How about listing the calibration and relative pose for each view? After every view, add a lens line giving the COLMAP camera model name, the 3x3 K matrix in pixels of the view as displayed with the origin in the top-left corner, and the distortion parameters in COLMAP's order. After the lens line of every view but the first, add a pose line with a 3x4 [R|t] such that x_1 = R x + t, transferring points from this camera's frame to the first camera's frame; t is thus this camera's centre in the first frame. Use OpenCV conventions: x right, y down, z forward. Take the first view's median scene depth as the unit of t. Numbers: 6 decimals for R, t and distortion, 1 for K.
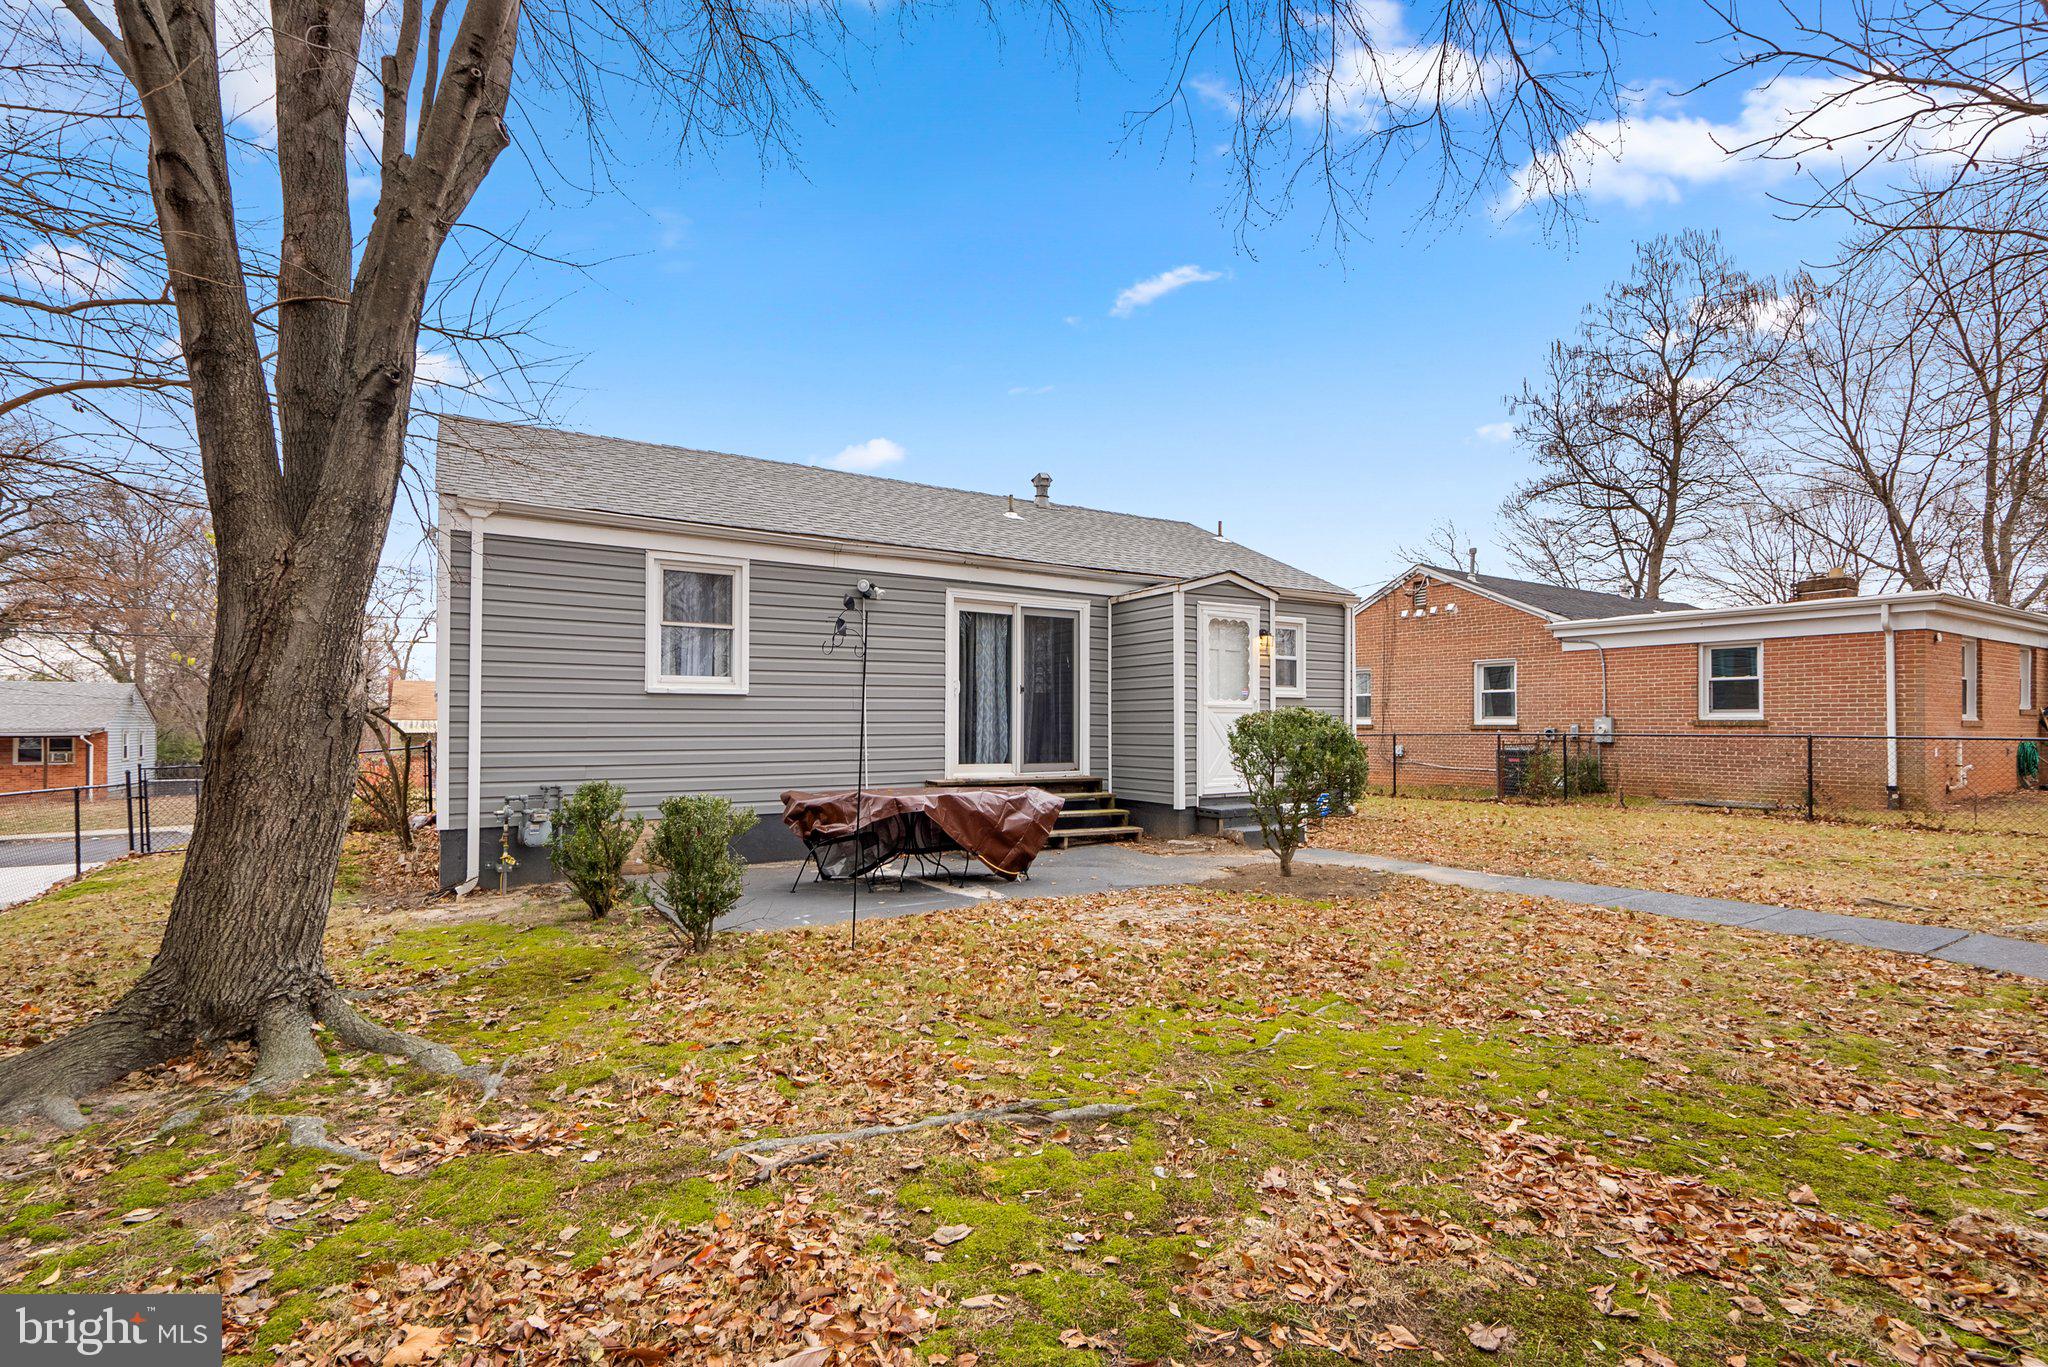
lens RADIAL K [[945.3, 0, 1023.7], [0, 945.3, 711.9], [0, 0, 1]] dist [-0.000111, 0.000153]
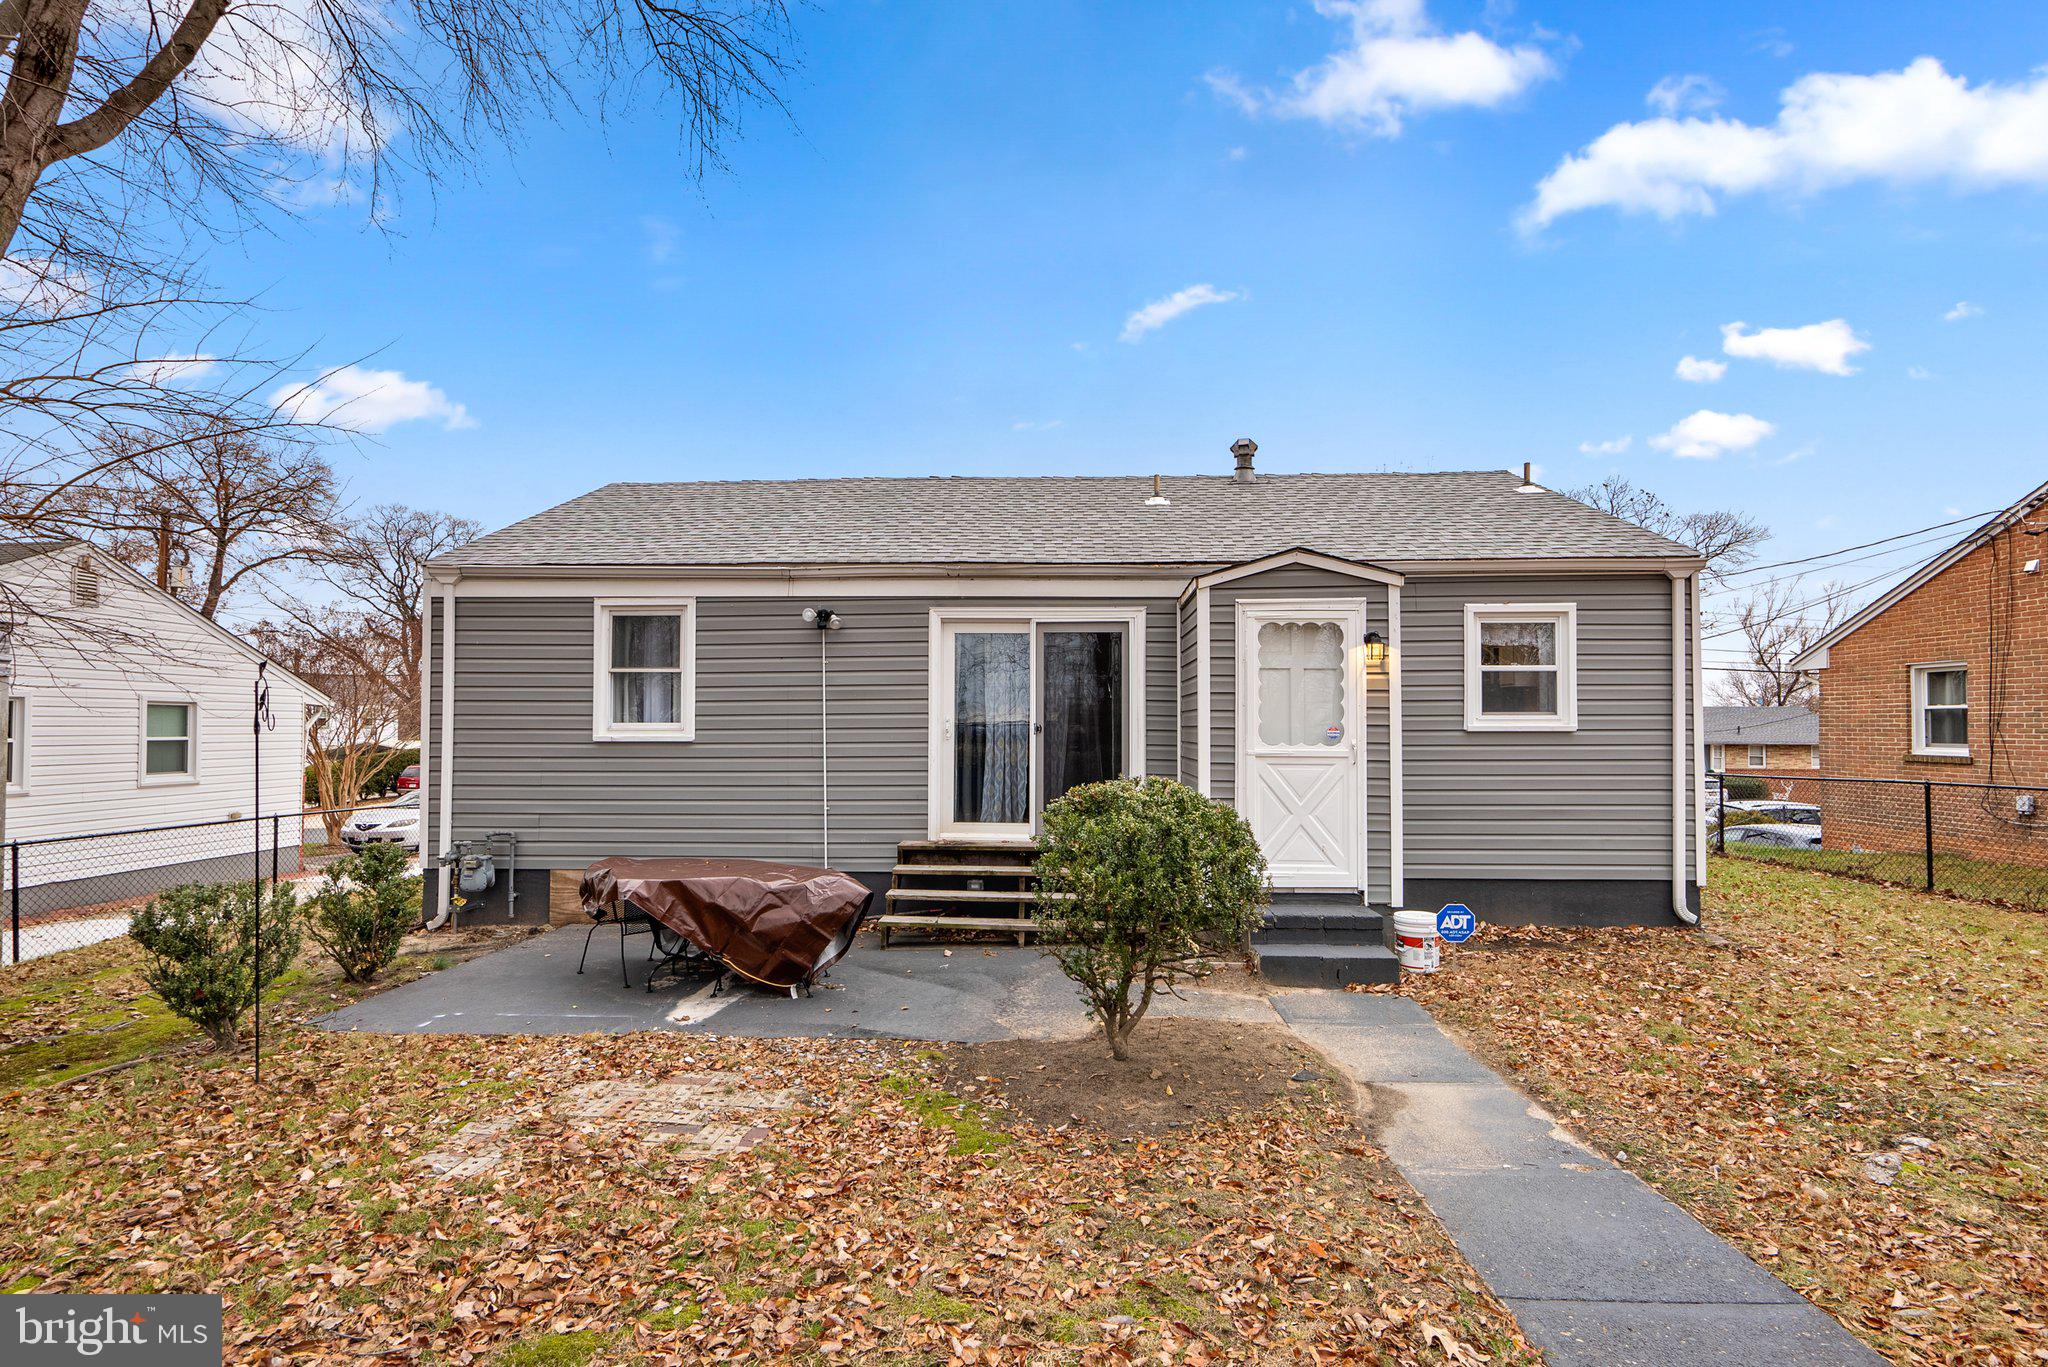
lens RADIAL K [[945.3, 0, 1023.7], [0, 945.3, 711.9], [0, 0, 1]] dist [-0.000111, 0.000153]
pose [[0.822278, -0.010418, -0.568991, 0.487380], [0.008742, 0.999946, -0.005675, -0.037682], [0.569019, -0.000308, 0.822324, 0.396662]]
